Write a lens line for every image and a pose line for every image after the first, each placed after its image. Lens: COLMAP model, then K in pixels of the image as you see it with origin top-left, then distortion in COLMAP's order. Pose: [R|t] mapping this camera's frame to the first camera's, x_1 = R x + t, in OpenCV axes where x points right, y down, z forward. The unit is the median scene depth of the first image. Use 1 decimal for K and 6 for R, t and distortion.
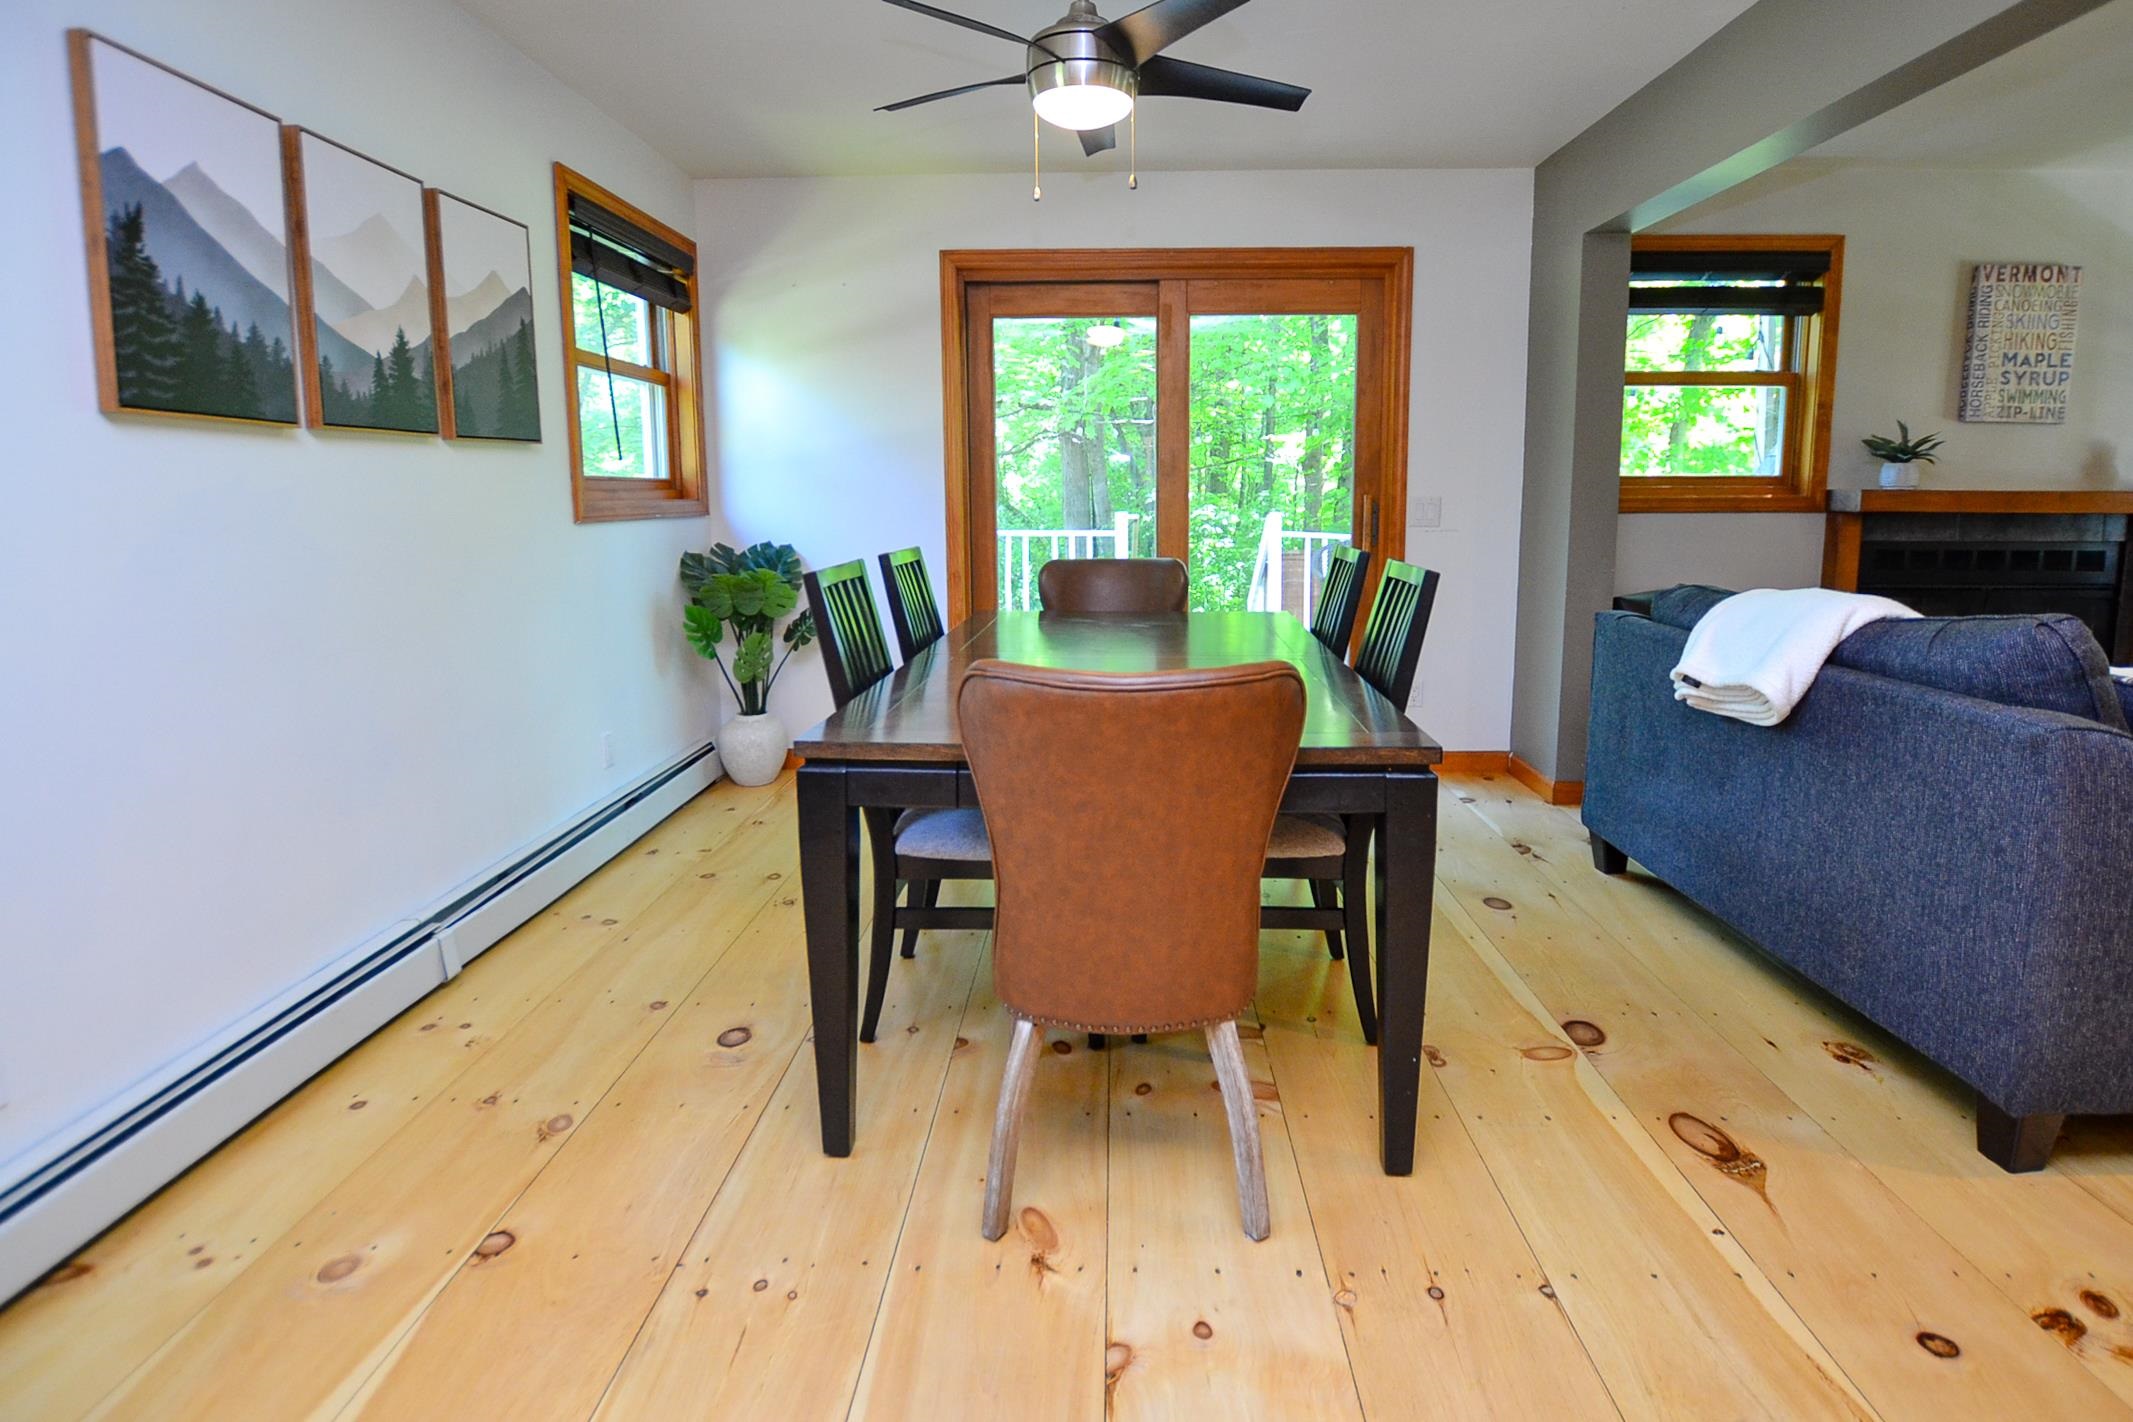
lens RADIAL K [[1001.5, 0, 1066.5], [0, 1001.5, 711.0], [0, 0, 1]] dist [-0.017659, 0.000771]
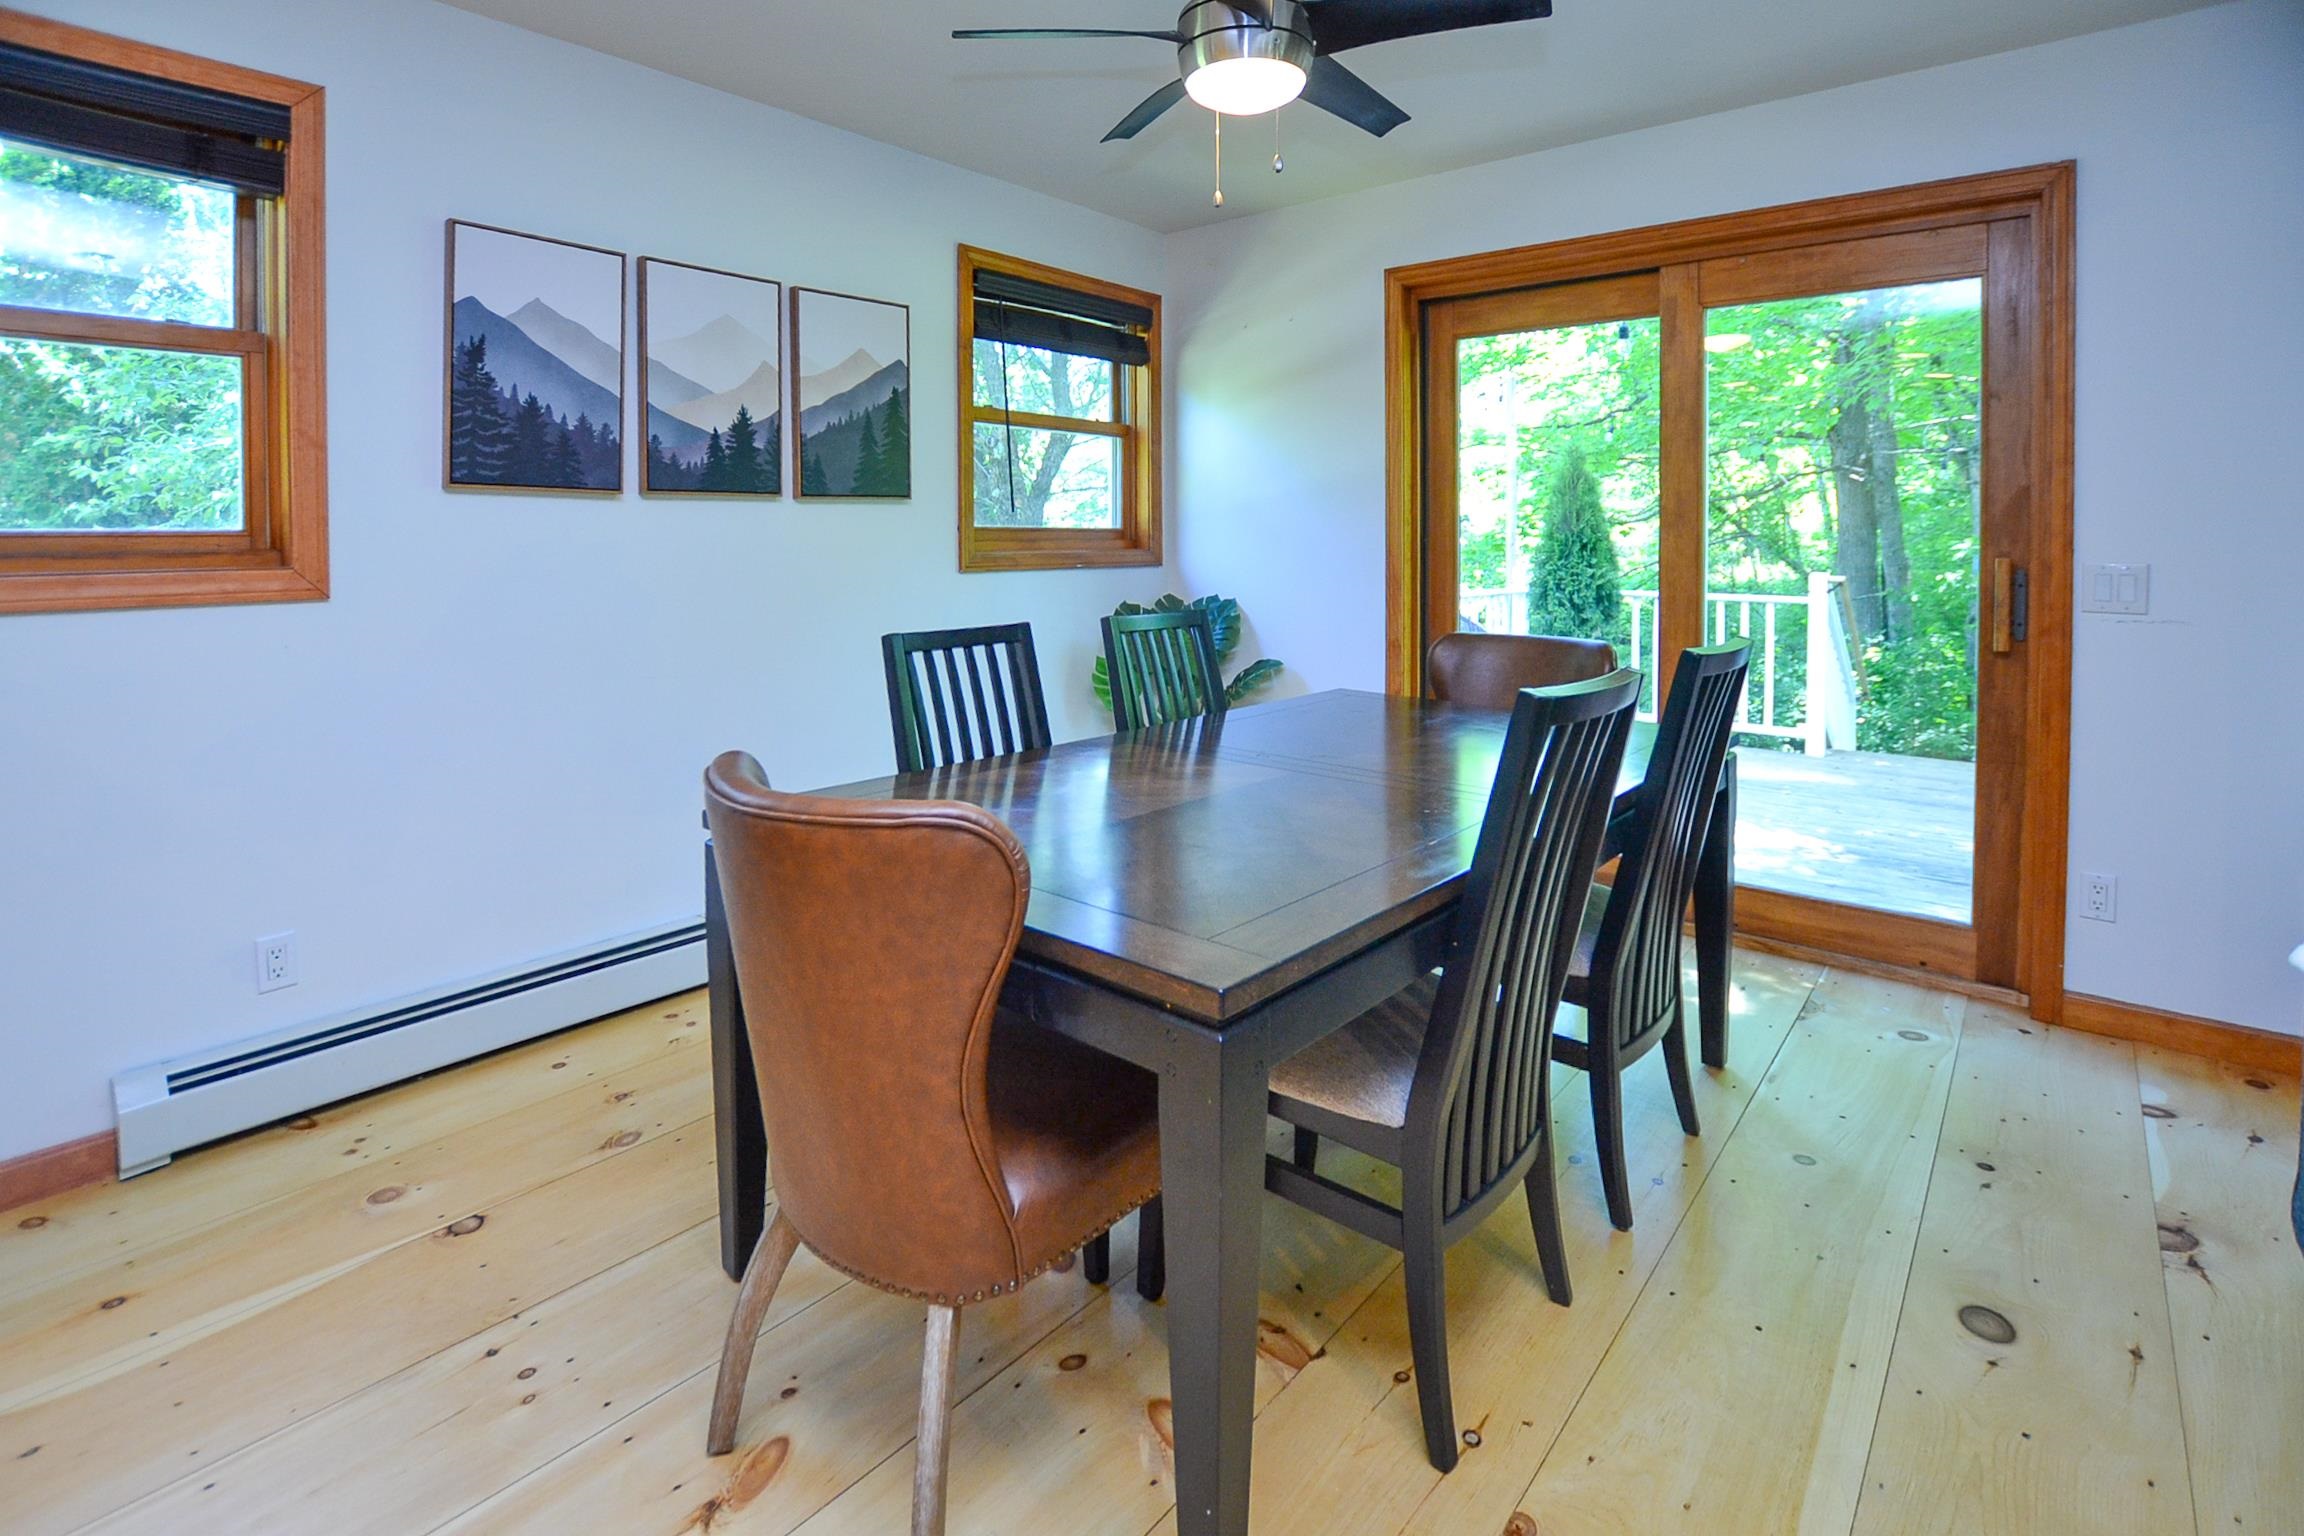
lens RADIAL K [[1091.8, 0, 1158.1], [0, 1091.8, 647.8], [0, 0, 1]] dist [-0.019881, 0.000554]
pose [[0.796178, 0.066882, -0.601355, 0.493180], [-0.133612, 0.988771, -0.066930, -0.081120], [0.590126, 0.133636, 0.796174, 0.293001]]
